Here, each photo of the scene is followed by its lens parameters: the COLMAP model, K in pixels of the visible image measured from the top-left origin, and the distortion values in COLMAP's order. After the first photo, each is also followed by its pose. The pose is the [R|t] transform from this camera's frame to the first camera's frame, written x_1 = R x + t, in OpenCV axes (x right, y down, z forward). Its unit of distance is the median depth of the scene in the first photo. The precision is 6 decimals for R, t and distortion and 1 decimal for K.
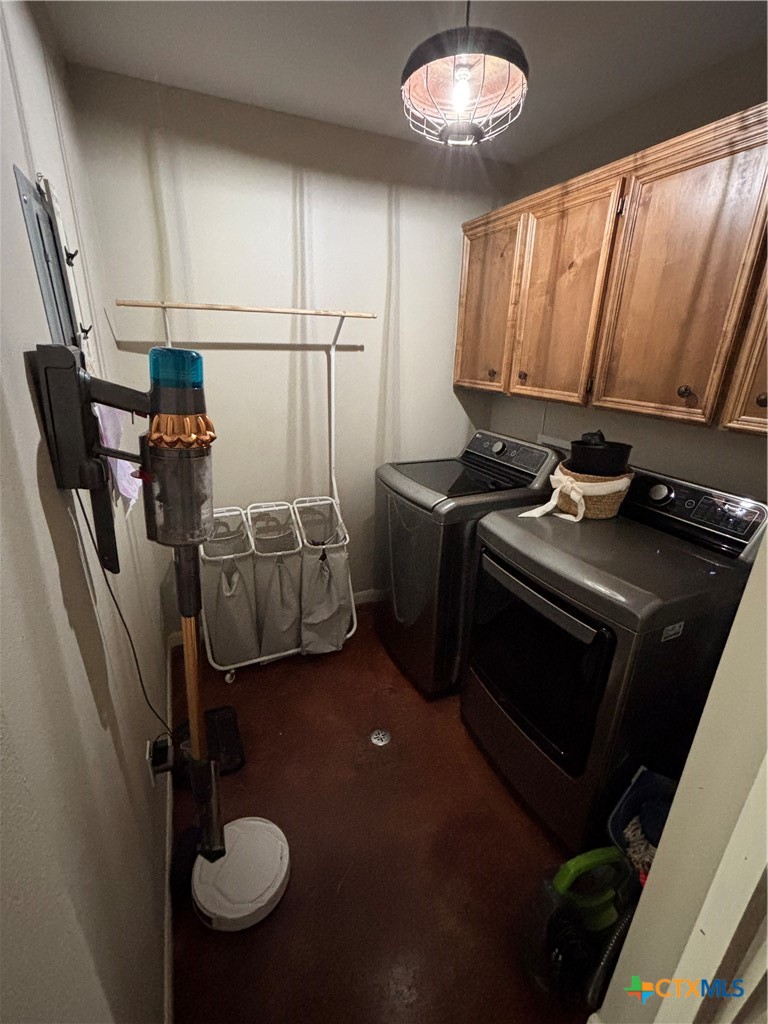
lens RADIAL K [[442.7, 0, 382.2], [0, 442.7, 509.0], [0, 0, 1]] dist [-0.009550, 0.001836]
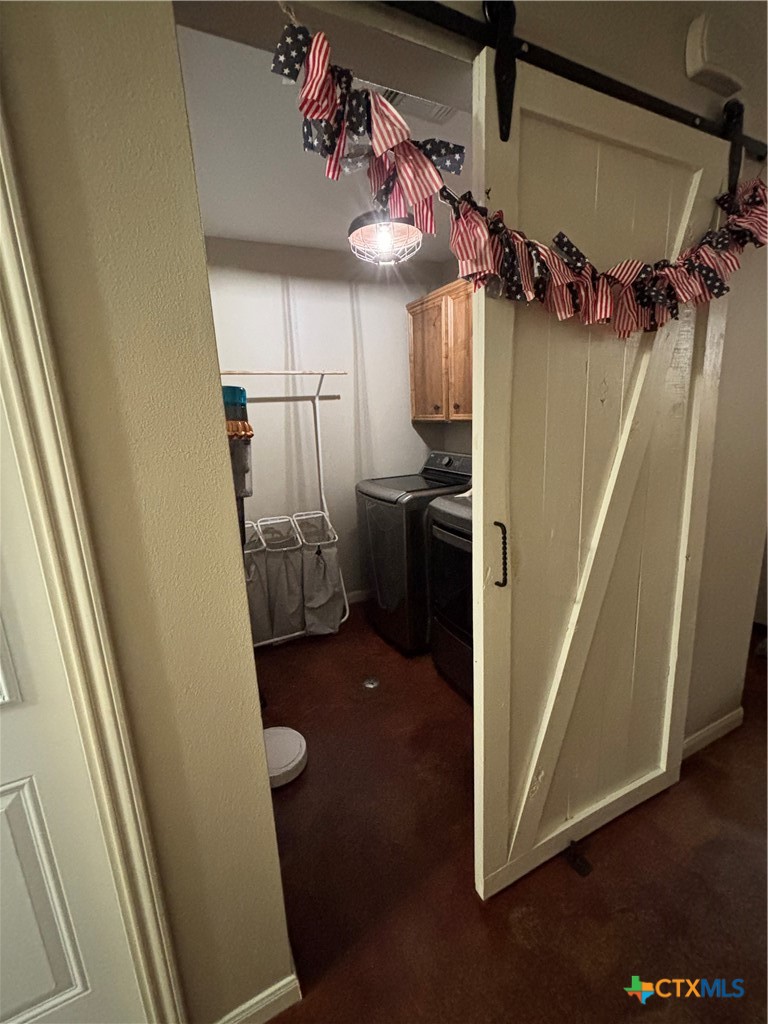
lens RADIAL K [[442.7, 0, 384.1], [0, 442.7, 513.2], [0, 0, 1]] dist [-0.009550, 0.001836]
pose [[0.996883, -0.073381, 0.028970, 0.027695], [0.076401, 0.989513, -0.122586, 0.165524], [-0.019670, 0.124417, 0.992035, -0.294978]]
